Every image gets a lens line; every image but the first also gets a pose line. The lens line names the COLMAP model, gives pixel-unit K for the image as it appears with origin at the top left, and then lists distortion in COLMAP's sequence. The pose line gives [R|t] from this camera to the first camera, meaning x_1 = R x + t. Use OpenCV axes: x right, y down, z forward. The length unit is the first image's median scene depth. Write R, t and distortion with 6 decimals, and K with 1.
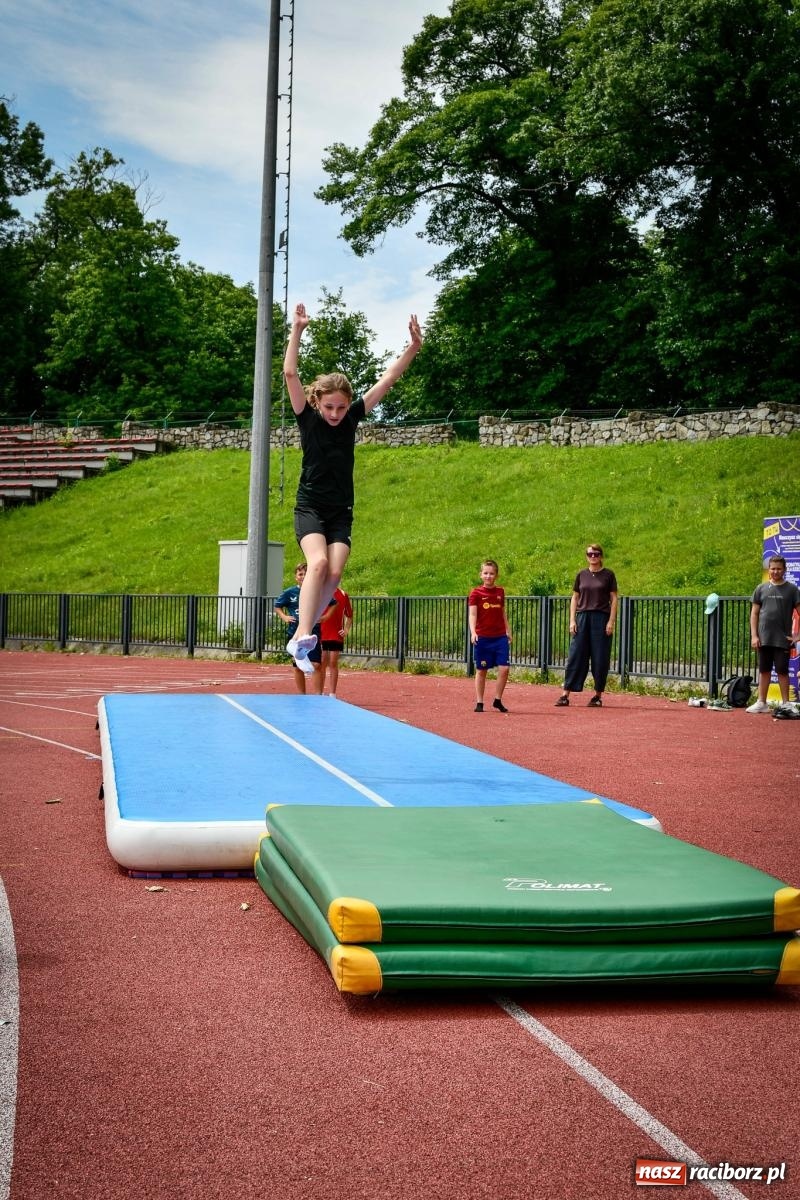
lens RADIAL K [[1814.6, 0, 400.0], [0, 1814.6, 600.0], [0, 0, 1]] dist [0.016699, -0.023891]
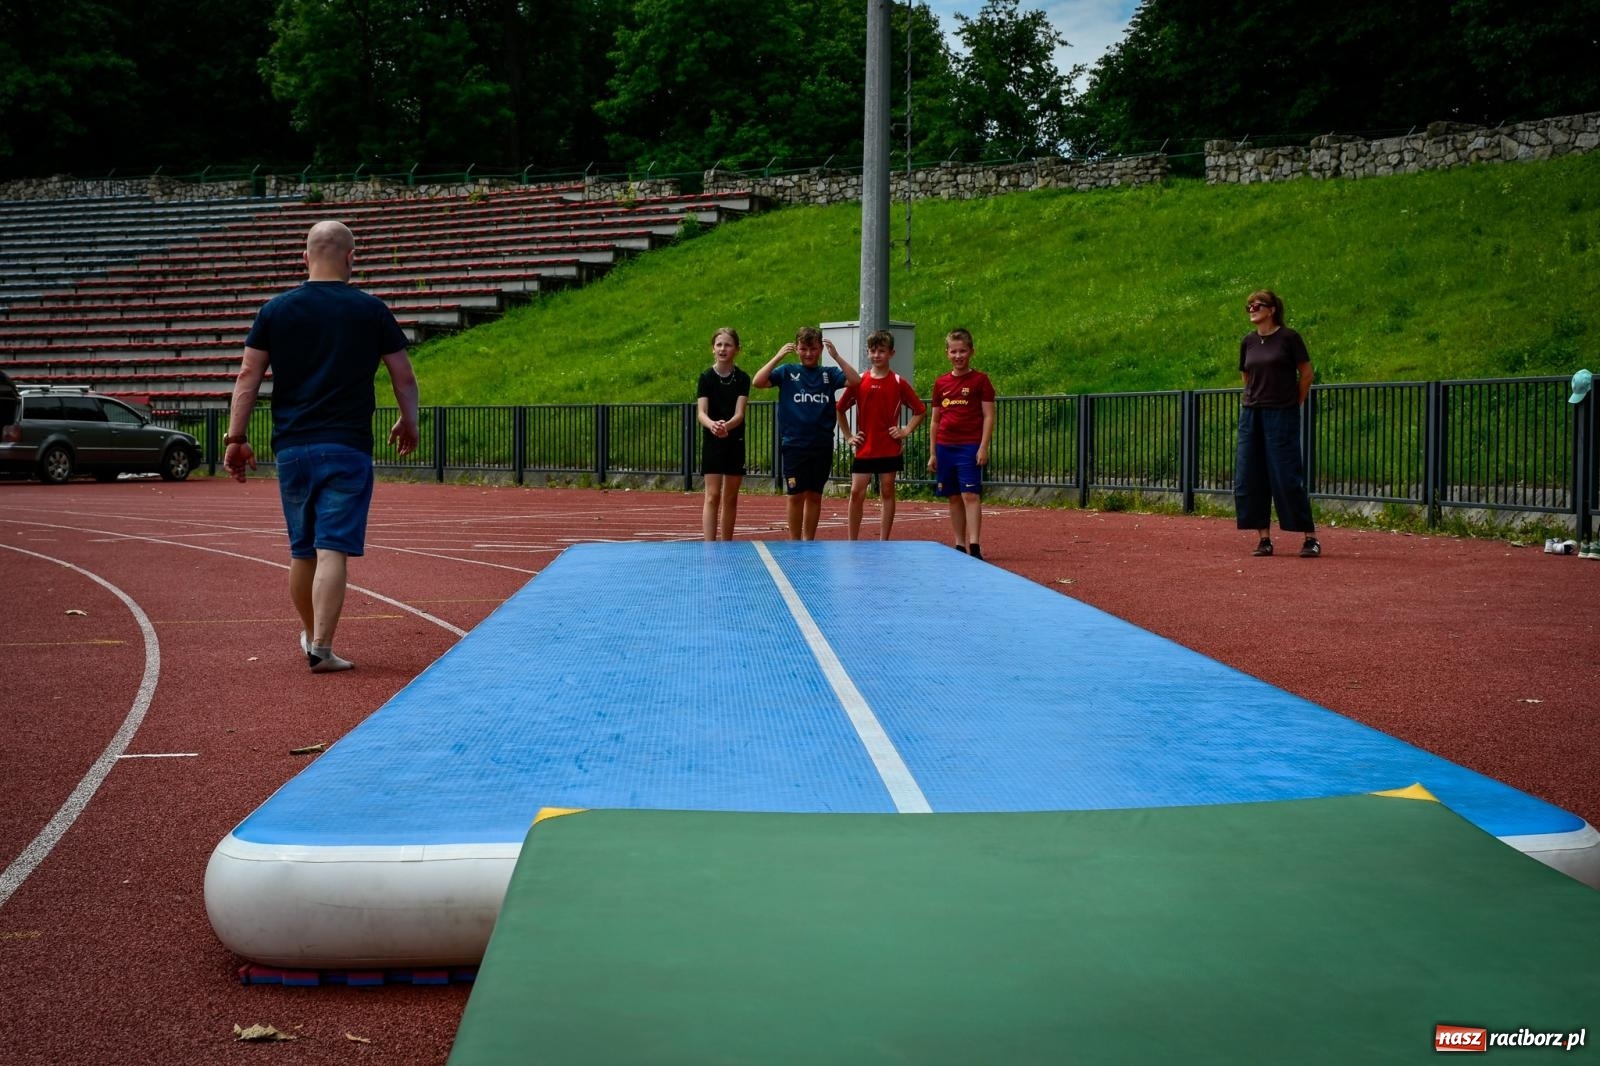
lens RADIAL K [[2419.4, 0, 800.0], [0, 2419.4, 533.0], [0, 0, 1]] dist [0.016699, -0.023891]
pose [[0.991939, -0.012662, -0.126081, 0.005339], [0.018434, 0.998829, 0.044721, 0.004225], [0.125367, -0.046685, 0.991011, 0.064172]]
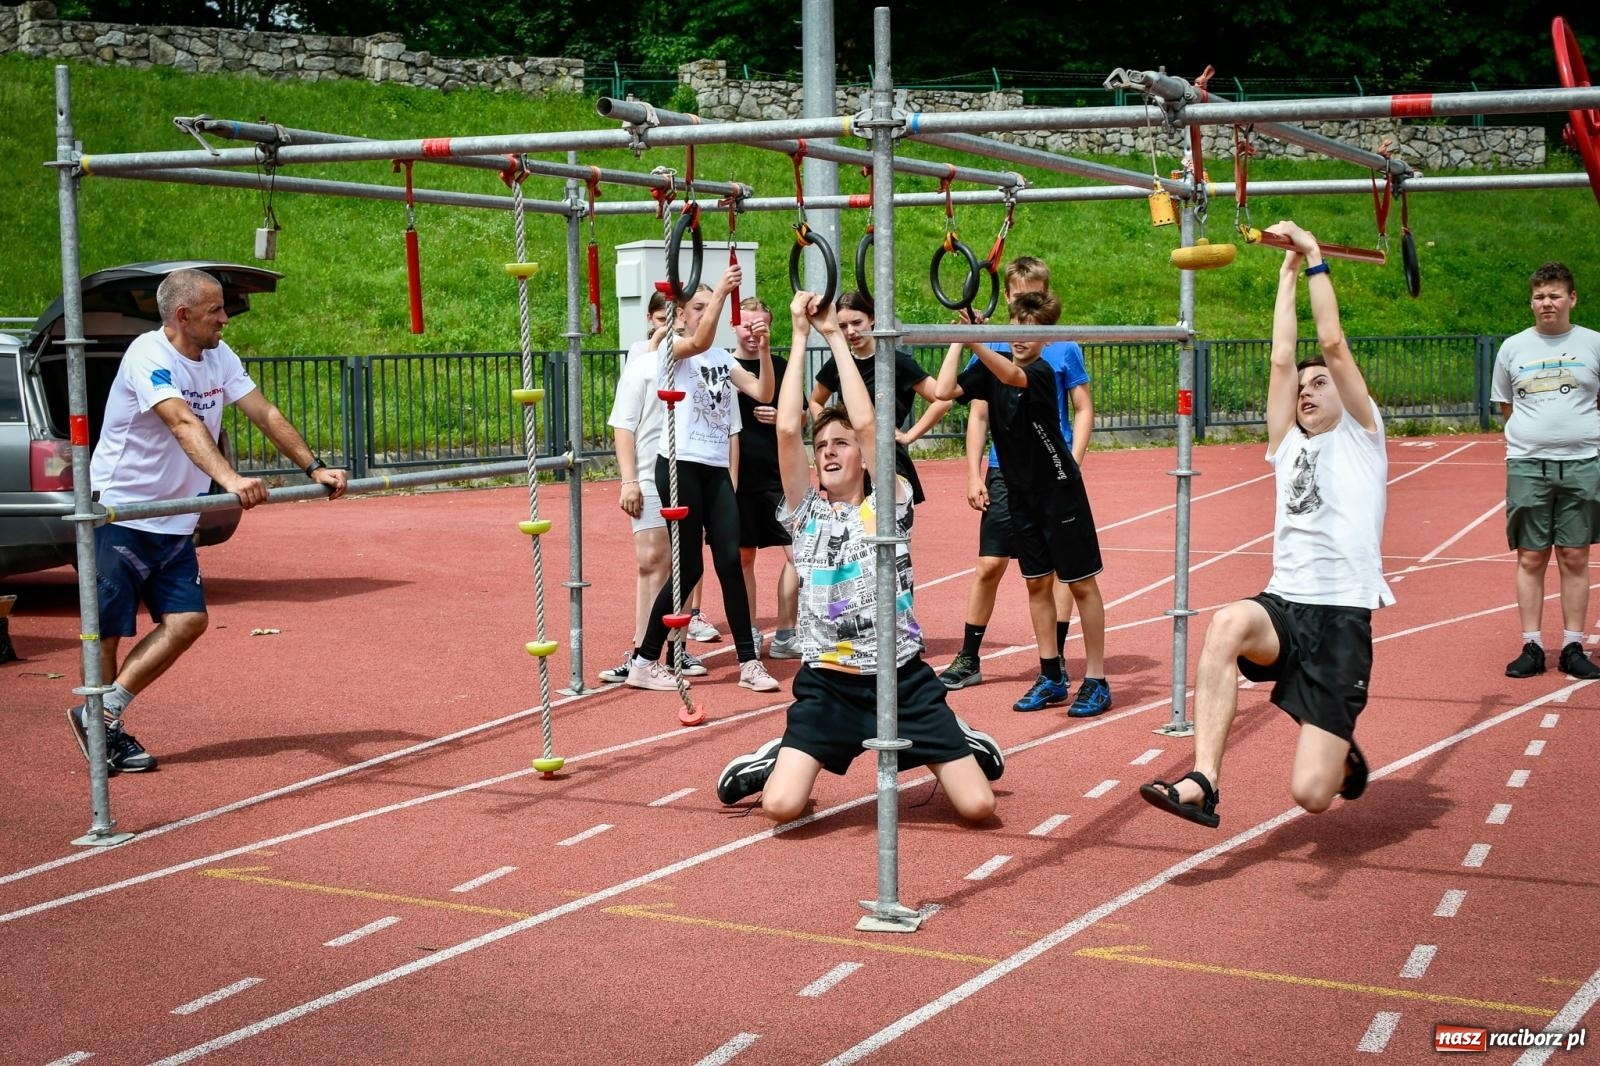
lens RADIAL K [[2419.4, 0, 800.0], [0, 2419.4, 533.0], [0, 0, 1]] dist [0.016699, -0.023891]
pose [[0.025244, -0.109544, 0.993661, -0.592875], [0.004321, 0.993981, 0.109470, -0.019563], [-0.999672, 0.001530, 0.025566, 0.700268]]
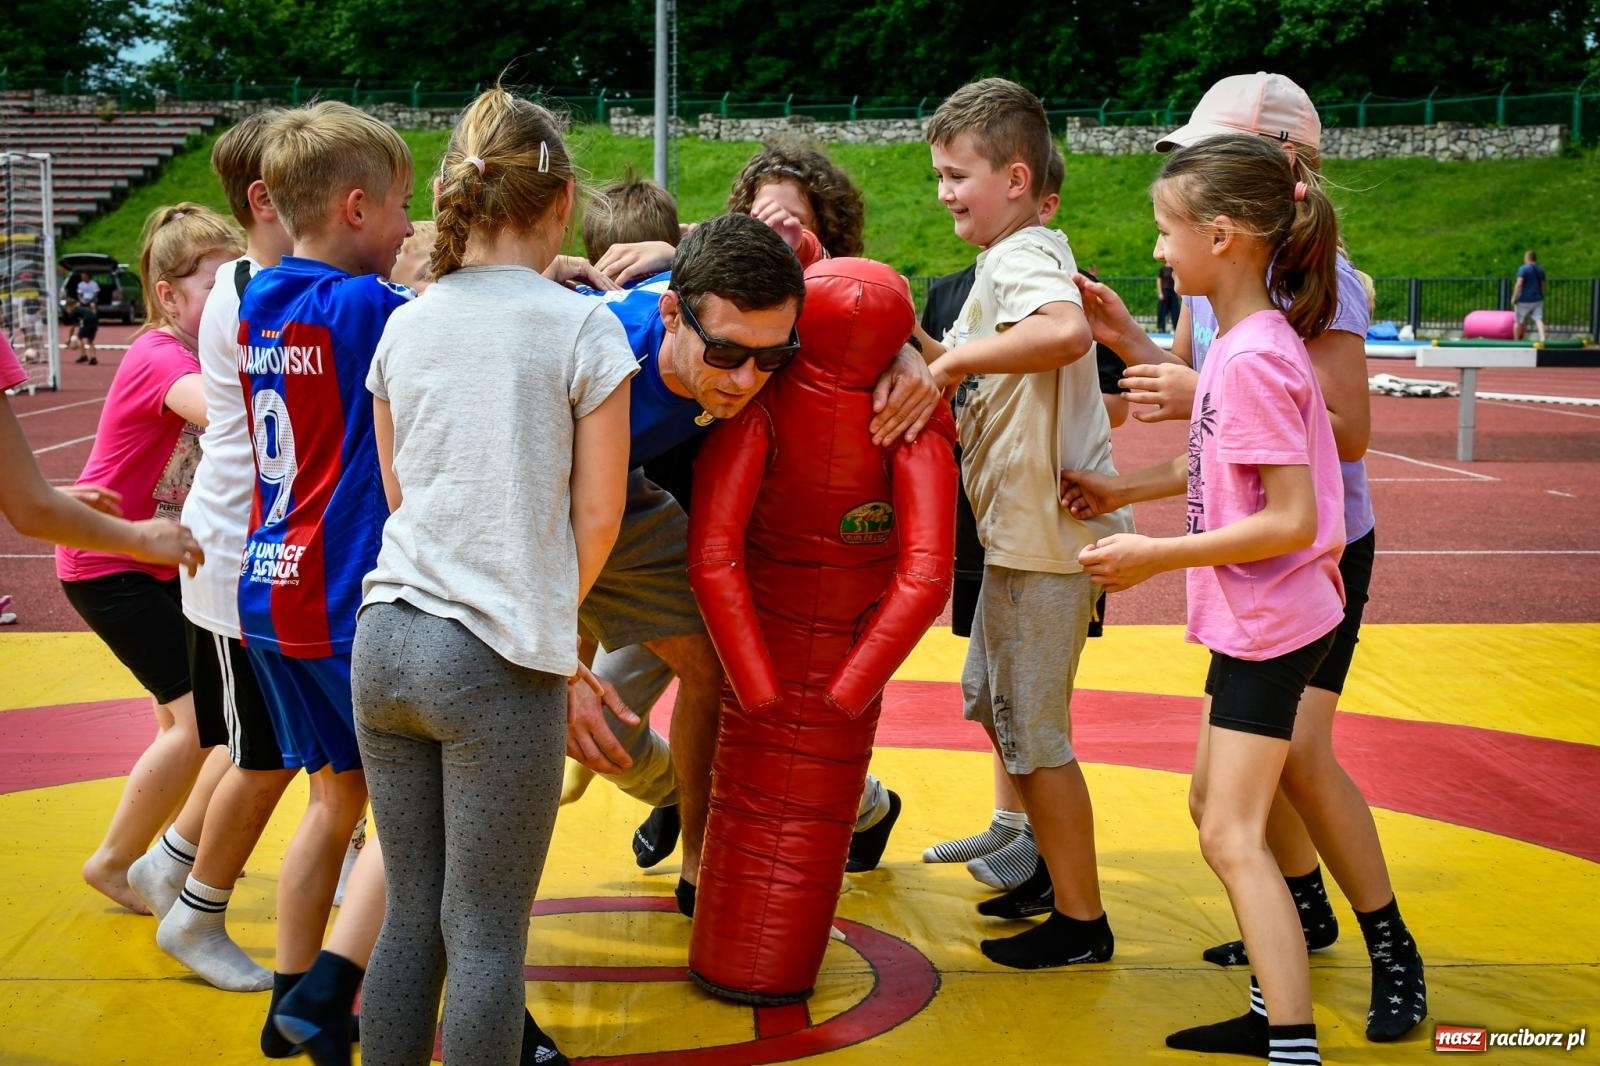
lens RADIAL K [[2419.4, 0, 800.0], [0, 2419.4, 533.0], [0, 0, 1]] dist [0.016699, -0.023891]
pose [[0.915900, -0.063631, 0.396331, -0.501793], [0.015938, 0.992342, 0.122488, -0.022422], [-0.401090, -0.105870, 0.909900, -0.490521]]
